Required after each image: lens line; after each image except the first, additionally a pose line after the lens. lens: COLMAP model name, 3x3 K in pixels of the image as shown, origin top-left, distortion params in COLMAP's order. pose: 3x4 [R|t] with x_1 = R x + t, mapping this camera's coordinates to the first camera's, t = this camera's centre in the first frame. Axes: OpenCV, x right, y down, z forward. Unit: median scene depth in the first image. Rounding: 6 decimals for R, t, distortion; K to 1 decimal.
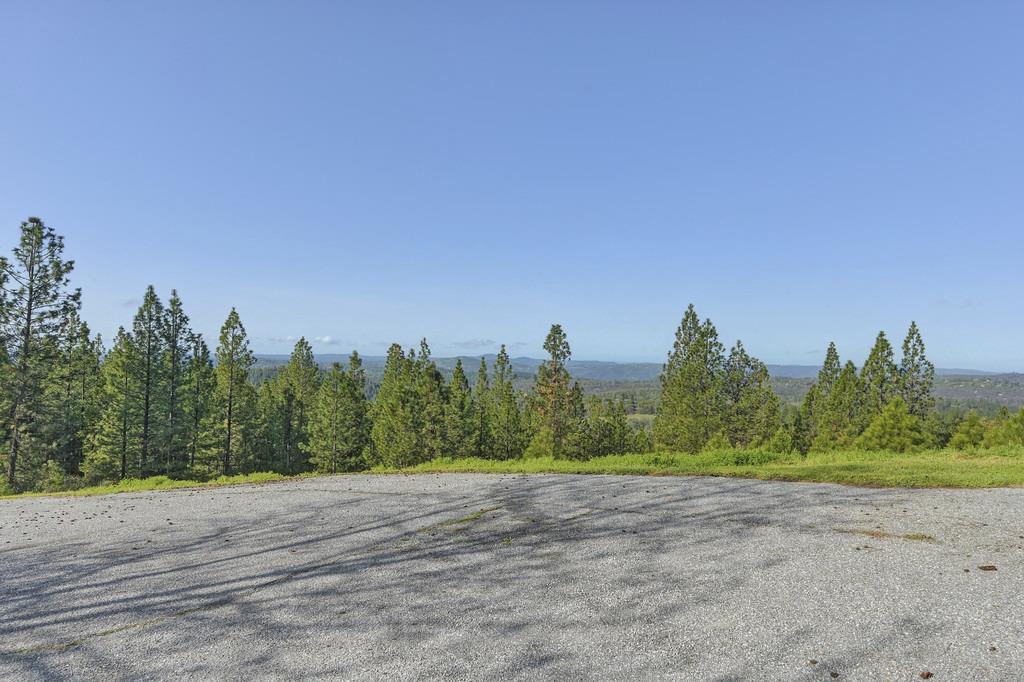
lens RADIAL K [[603.4, 0, 511.9], [0, 603.4, 343.1], [0, 0, 1]] dist [-0.002929, 0.000298]
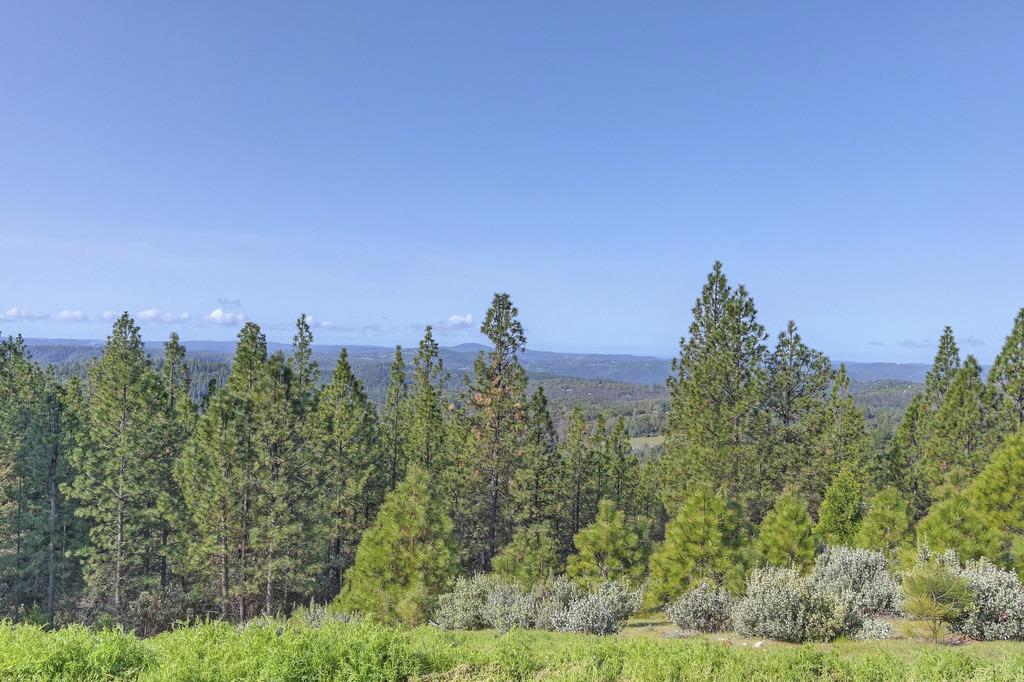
lens RADIAL K [[884.6, 0, 511.1], [0, 884.6, 341.0], [0, 0, 1]] dist [-0.004711, -0.001798]
pose [[0.999933, 0.009018, 0.007248, 0.079854], [-0.009124, 0.999849, 0.014757, 0.004574], [-0.007114, -0.014822, 0.999865, 0.097682]]
